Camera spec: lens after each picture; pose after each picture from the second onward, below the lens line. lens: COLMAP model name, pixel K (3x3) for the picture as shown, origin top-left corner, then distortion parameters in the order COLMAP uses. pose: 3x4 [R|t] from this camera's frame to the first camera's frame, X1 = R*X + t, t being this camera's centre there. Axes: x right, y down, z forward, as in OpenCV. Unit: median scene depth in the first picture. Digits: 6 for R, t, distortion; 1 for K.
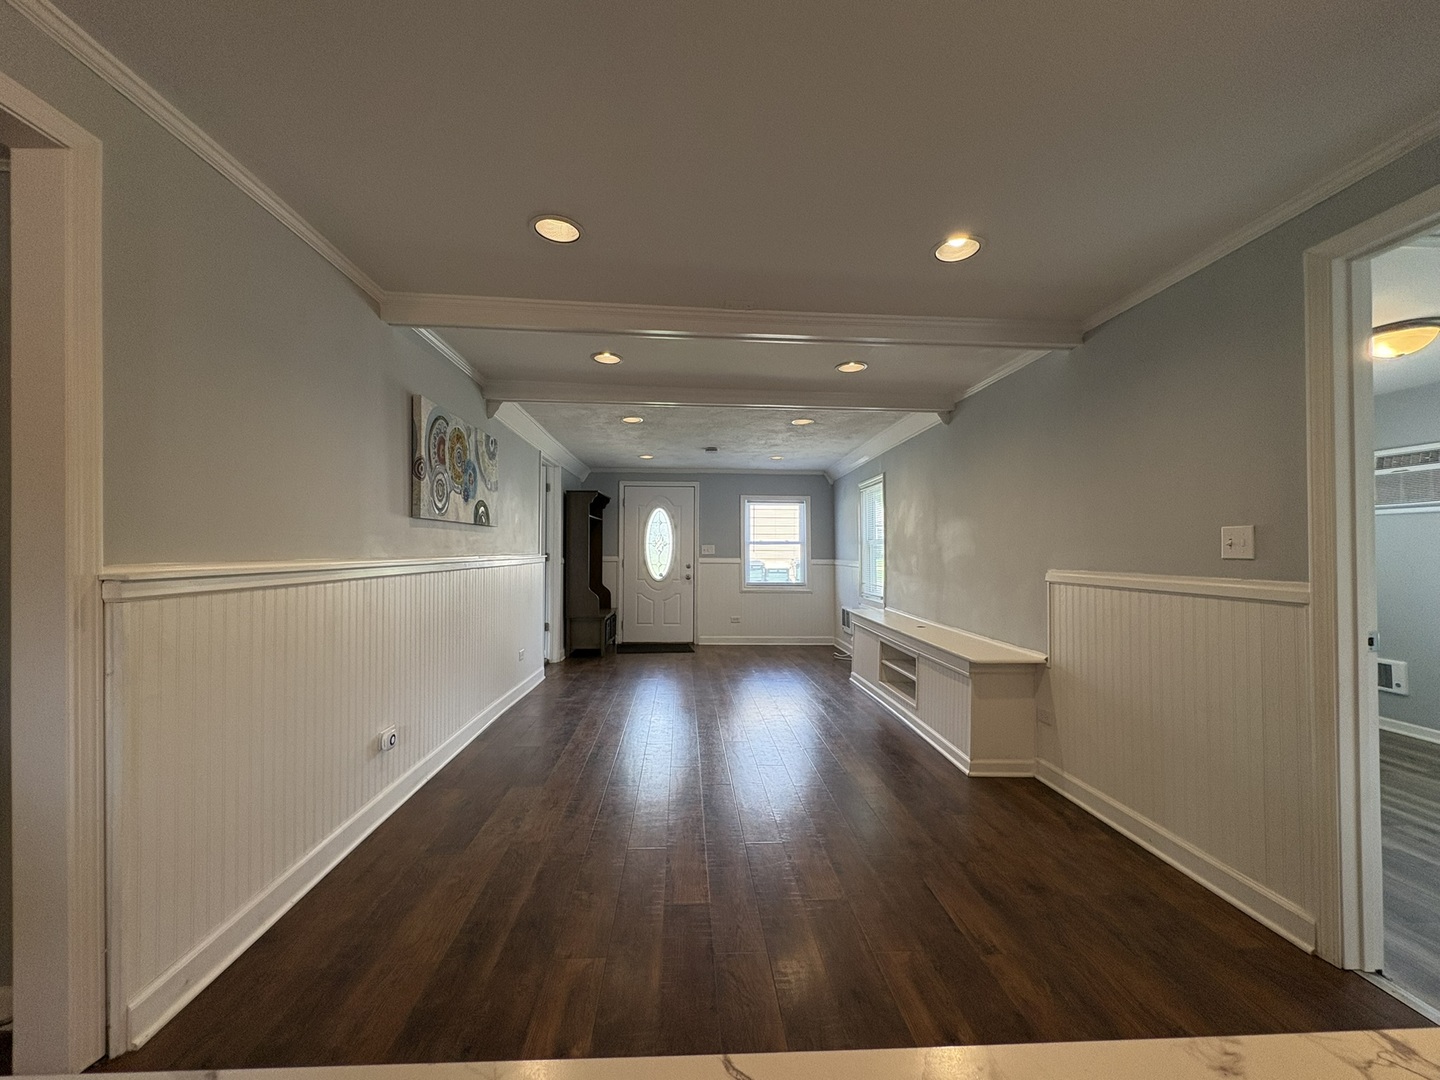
lens RADIAL K [[574.5, 0, 720.0], [0, 574.5, 540.0], [0, 0, 1]] dist [0.001518, 0.000227]
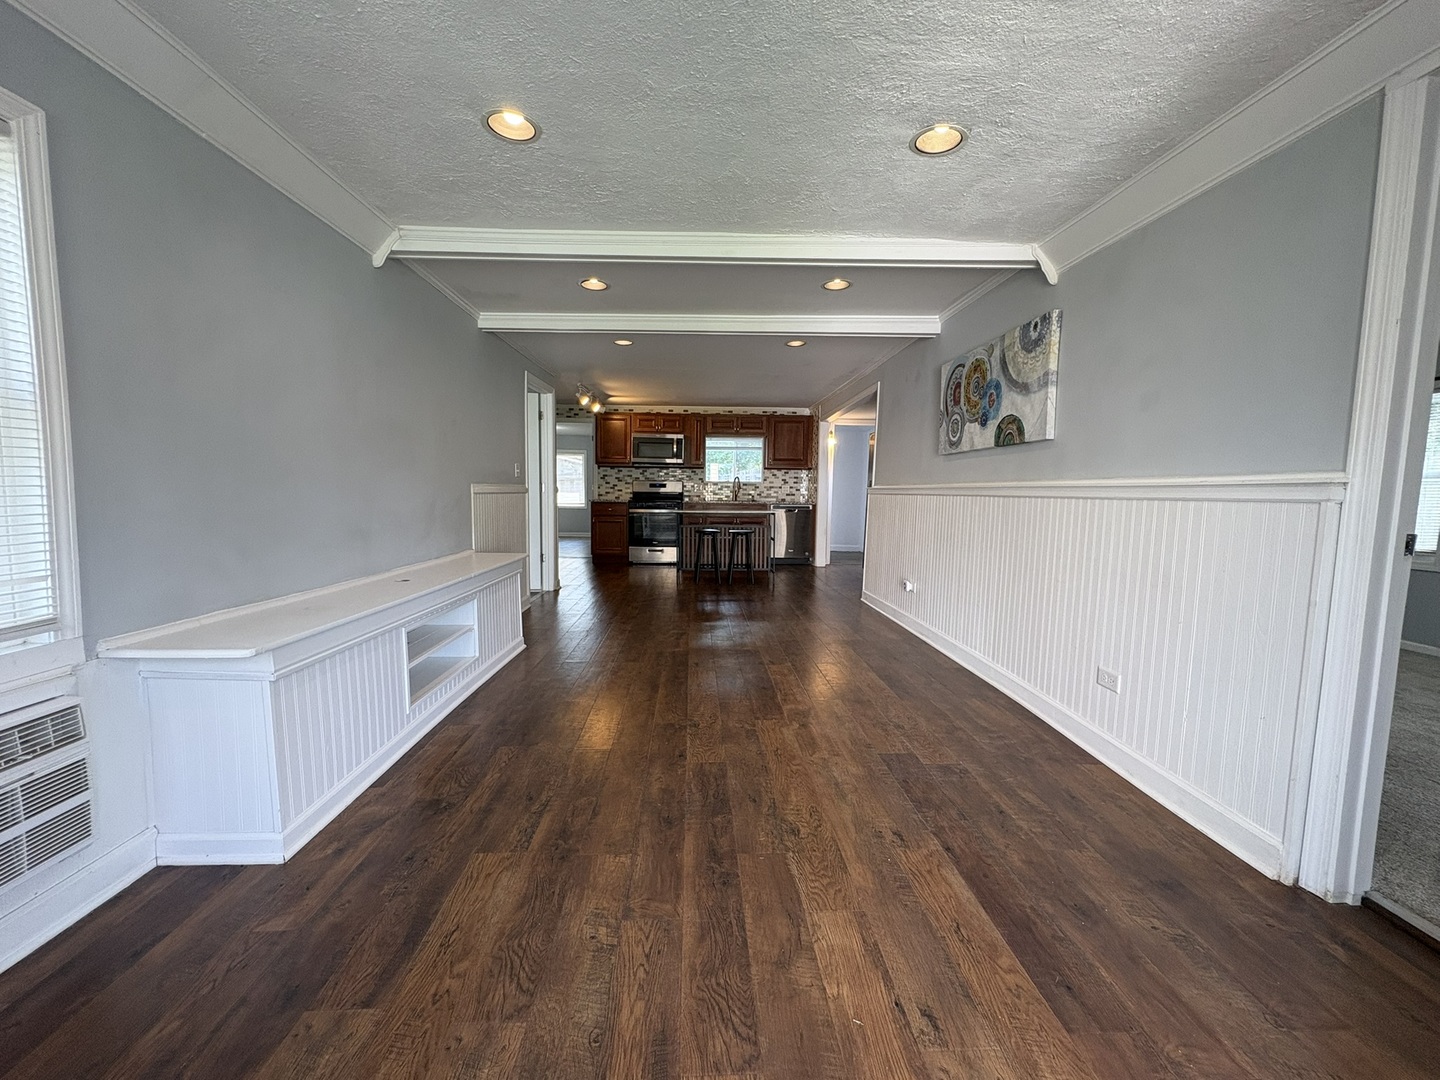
lens RADIAL K [[574.5, 0, 720.0], [0, 574.5, 540.0], [0, 0, 1]] dist [0.001518, 0.000227]
pose [[-0.999631, -0.020320, 0.018006, -0.019593], [-0.019055, 0.997515, 0.067831, 0.082004], [-0.019340, 0.067463, -0.997534, 2.401310]]
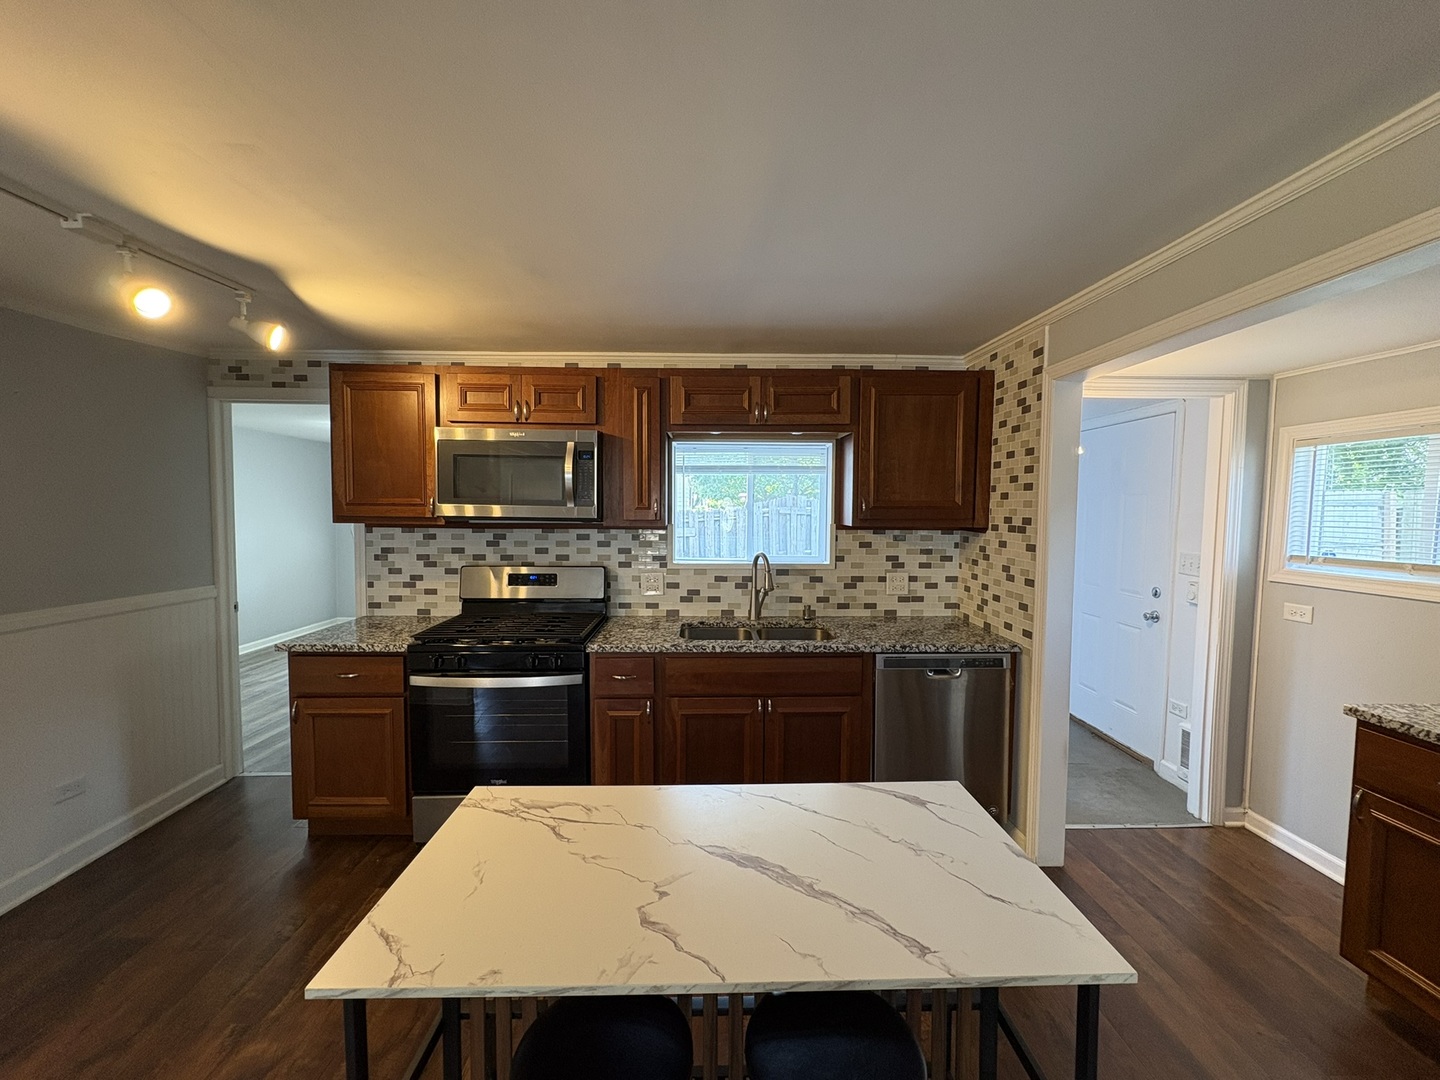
lens RADIAL K [[574.5, 0, 720.0], [0, 574.5, 540.0], [0, 0, 1]] dist [0.001518, 0.000227]
pose [[-0.999448, -0.013180, 0.030480, -0.004931], [-0.011968, 0.999144, 0.039600, -0.109425], [-0.030976, 0.039213, -0.998751, 0.417250]]
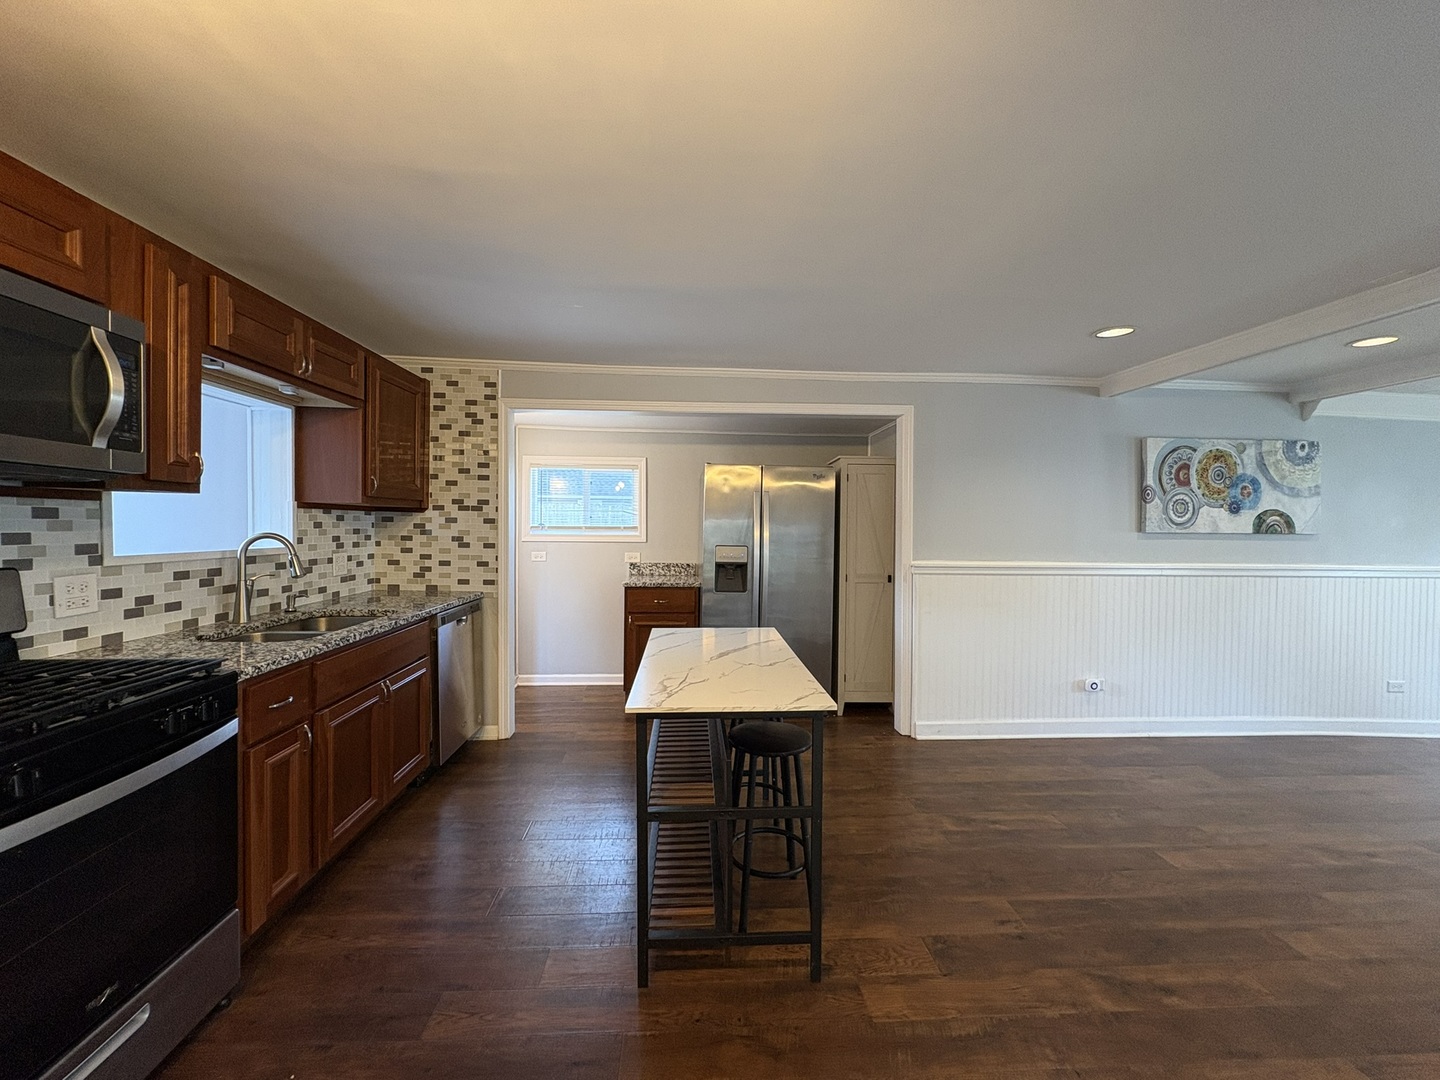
lens RADIAL K [[574.5, 0, 720.0], [0, 574.5, 540.0], [0, 0, 1]] dist [0.001518, 0.000227]
pose [[0.003027, 0.018392, -0.999826, 0.770640], [0.004519, 0.999820, 0.018406, -0.049607], [0.999985, -0.004574, 0.002944, 0.032161]]
